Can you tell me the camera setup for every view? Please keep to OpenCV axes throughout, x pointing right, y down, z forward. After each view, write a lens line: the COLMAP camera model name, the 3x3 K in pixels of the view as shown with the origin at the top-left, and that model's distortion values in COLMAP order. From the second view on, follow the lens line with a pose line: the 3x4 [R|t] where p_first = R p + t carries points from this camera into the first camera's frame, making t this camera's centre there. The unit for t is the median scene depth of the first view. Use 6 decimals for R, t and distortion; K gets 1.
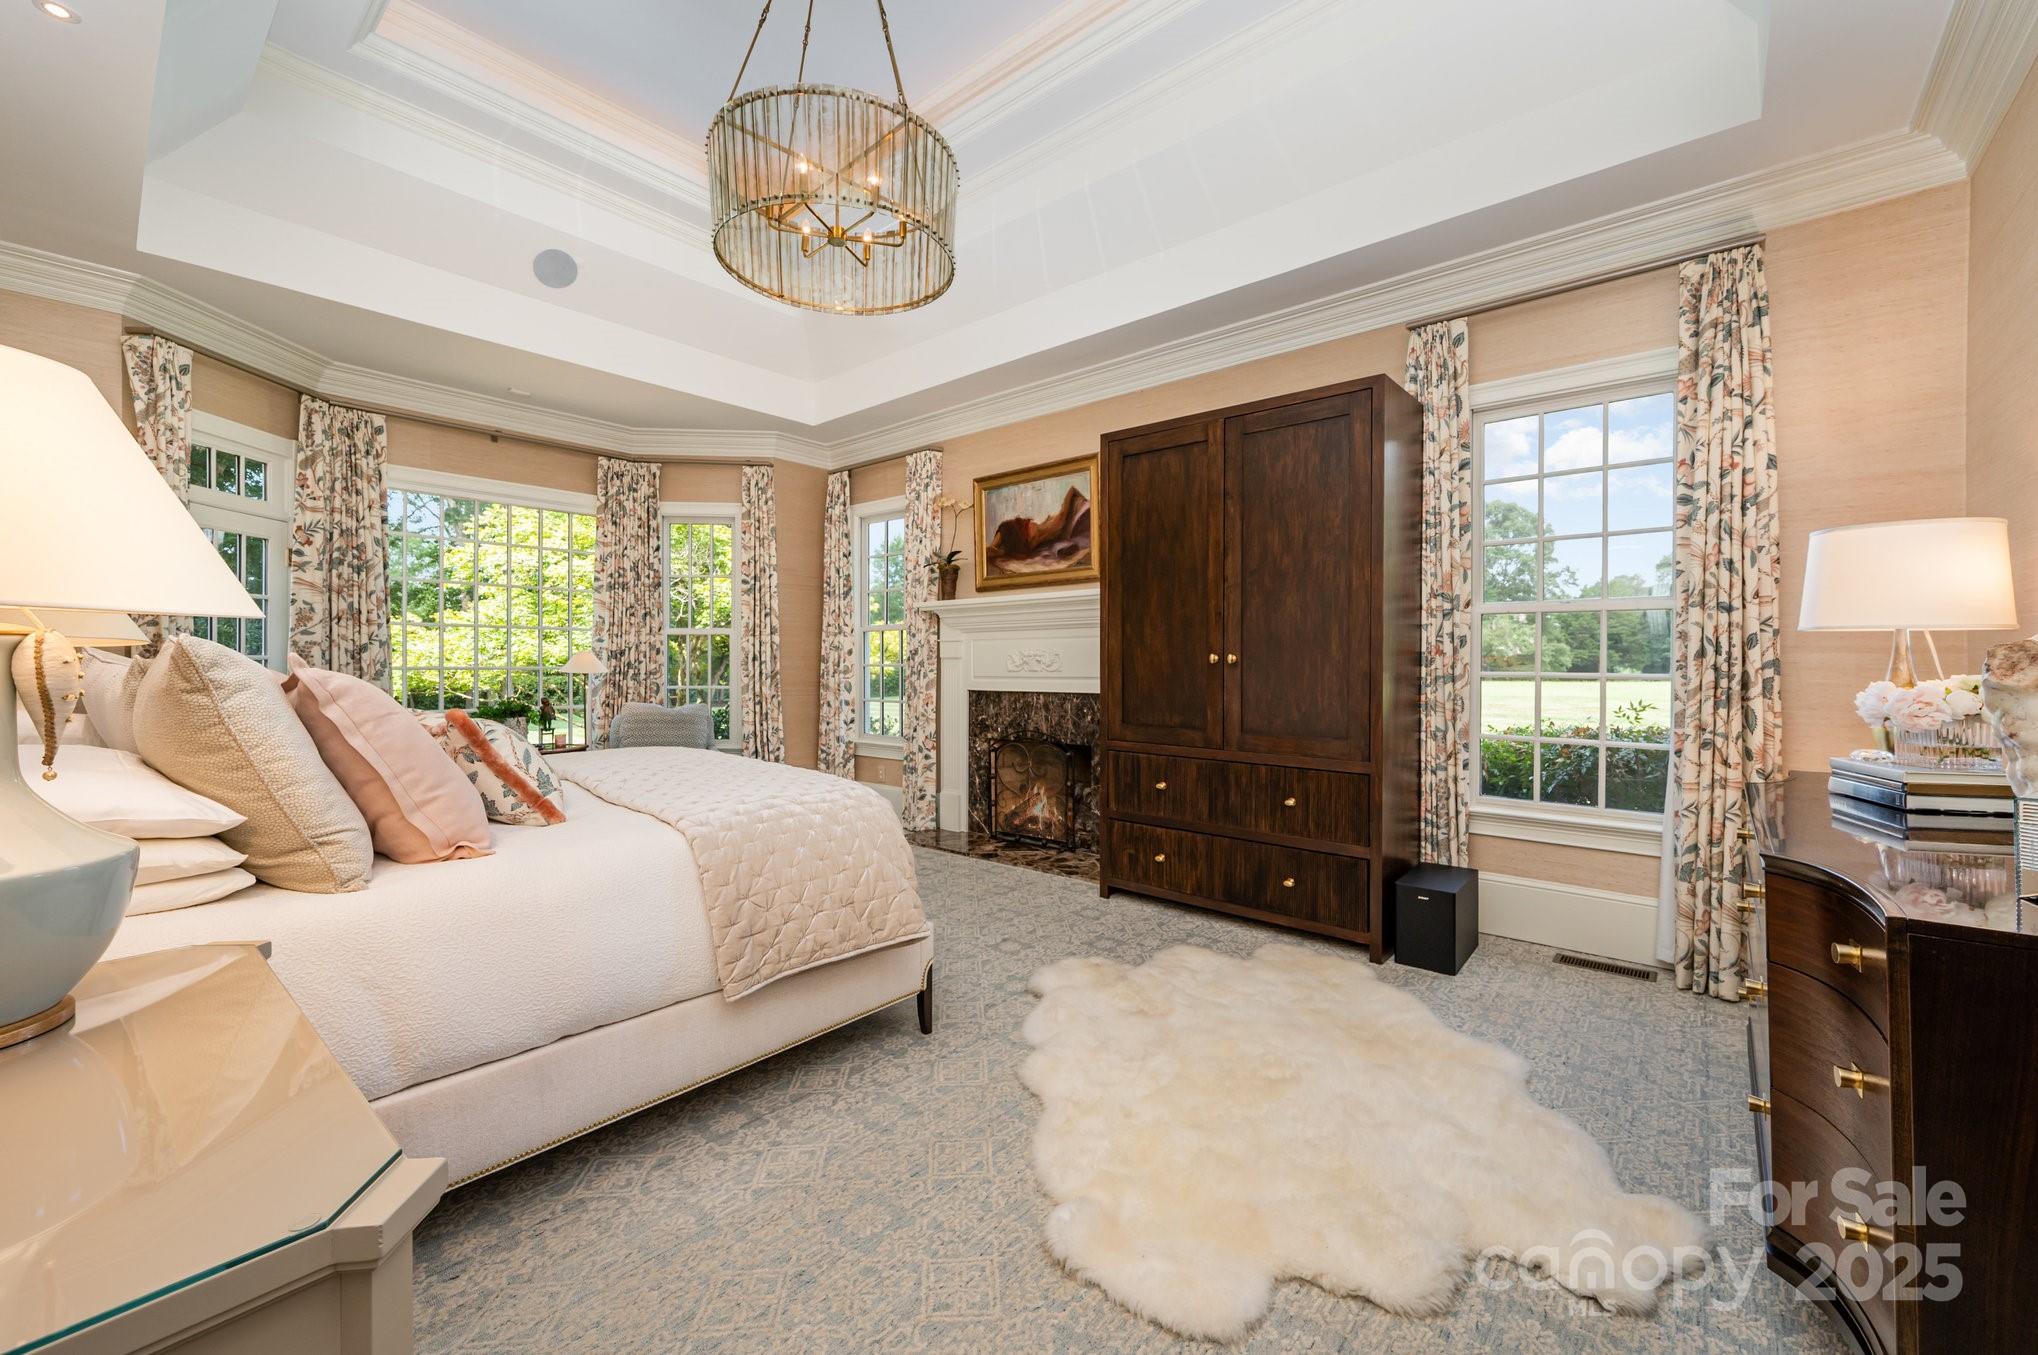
lens RADIAL K [[804.2, 0, 1018.4], [0, 804.2, 673.7], [0, 0, 1]] dist [-0.000212, -0.000061]
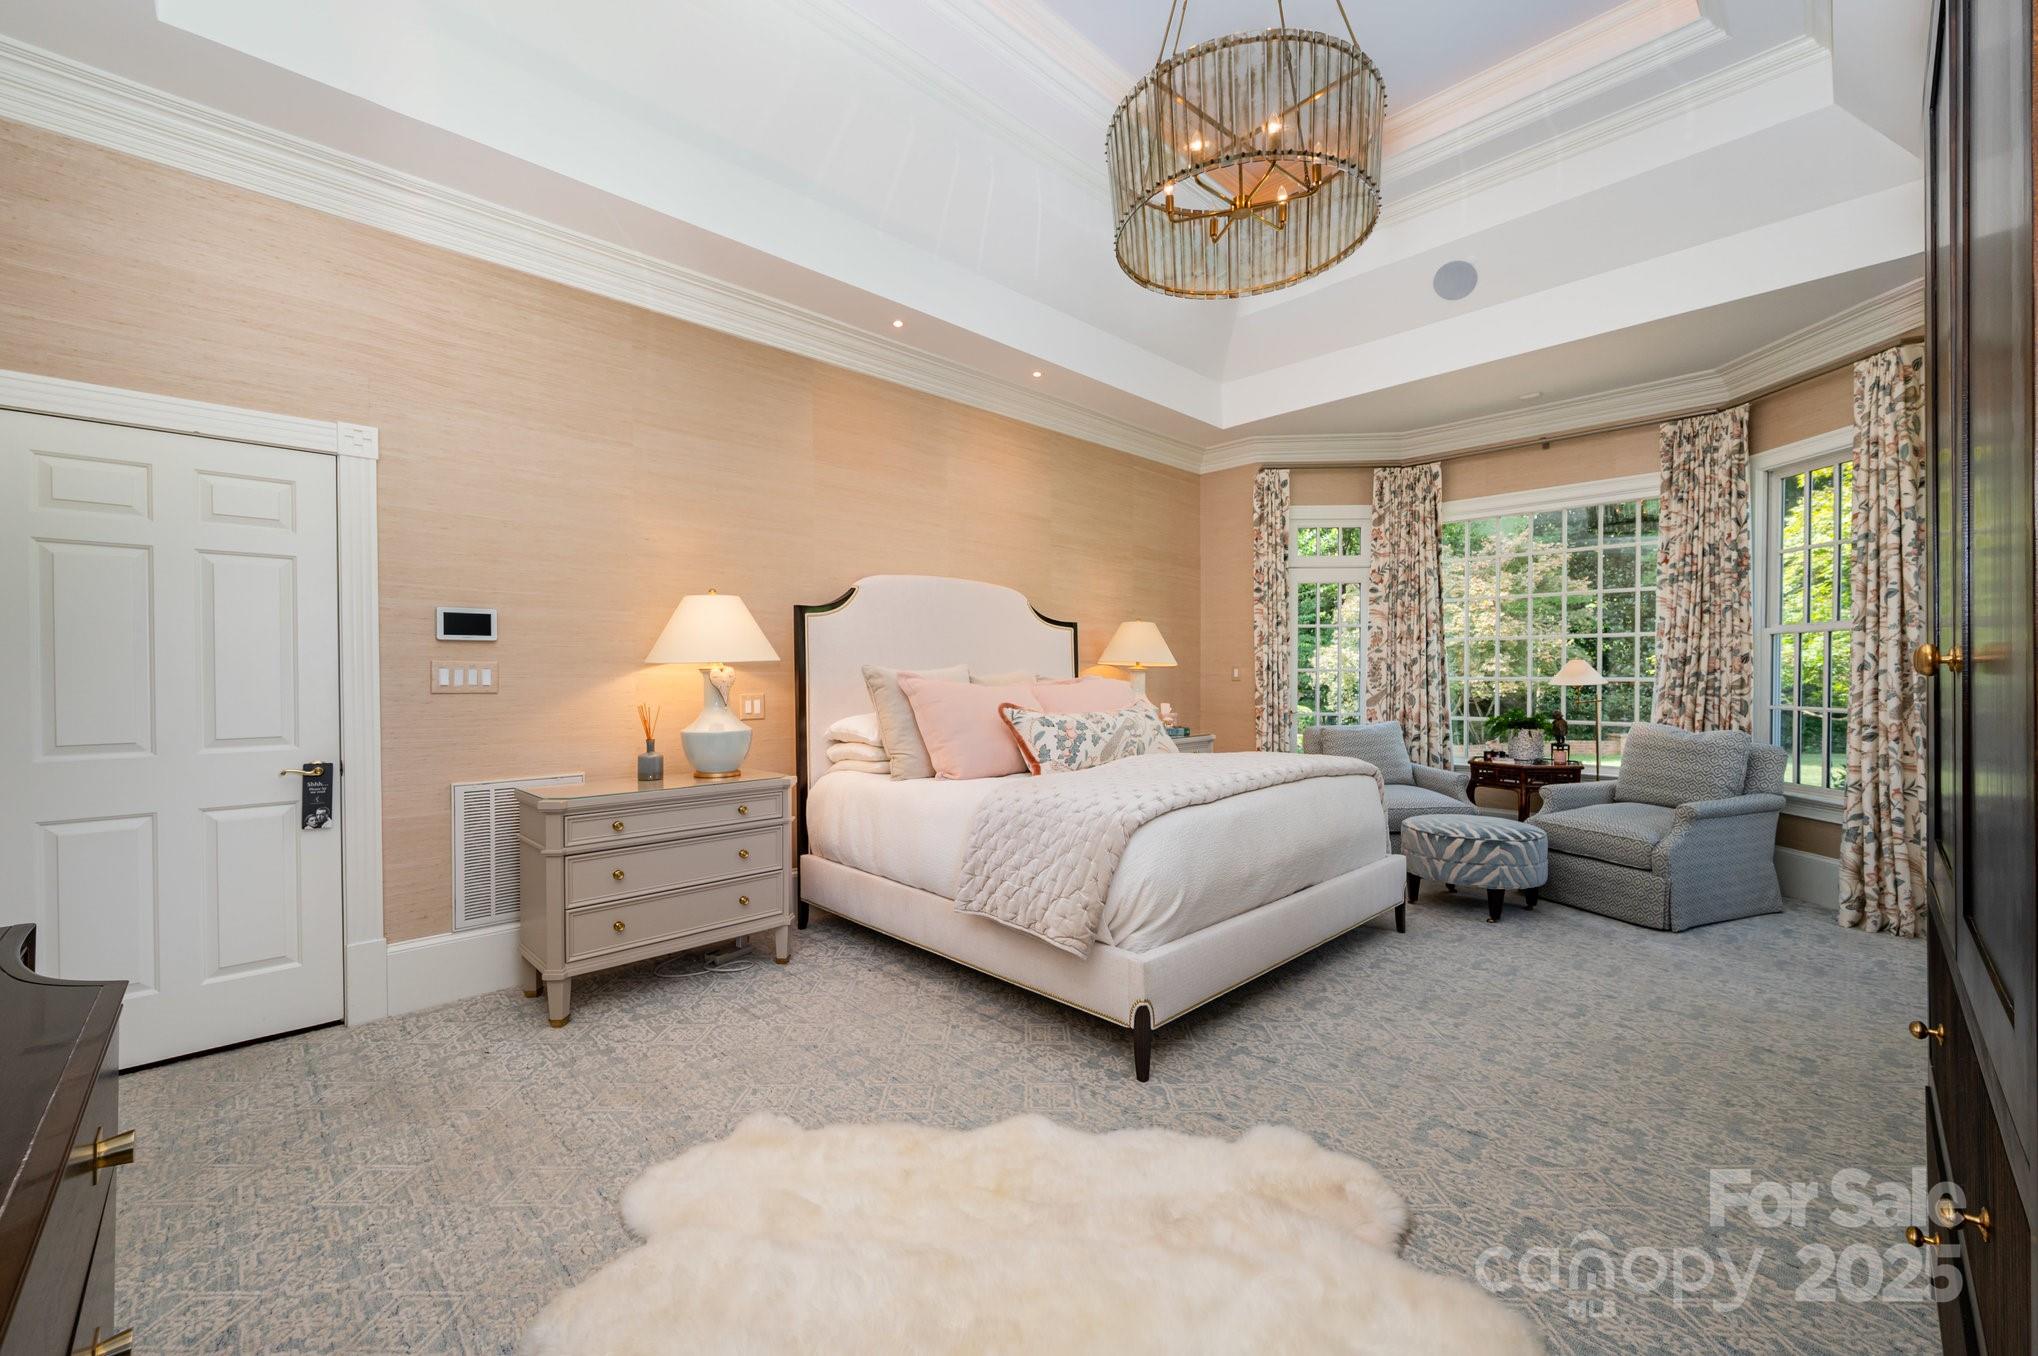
lens RADIAL K [[808.0, 0, 1025.3], [0, 808.0, 682.3], [0, 0, 1]] dist [-0.001319, -0.000052]
pose [[-0.080489, 0.007538, -0.996727, 0.460575], [-0.012891, 0.999880, 0.008603, -0.004458], [0.996672, 0.013541, -0.080382, 0.538089]]
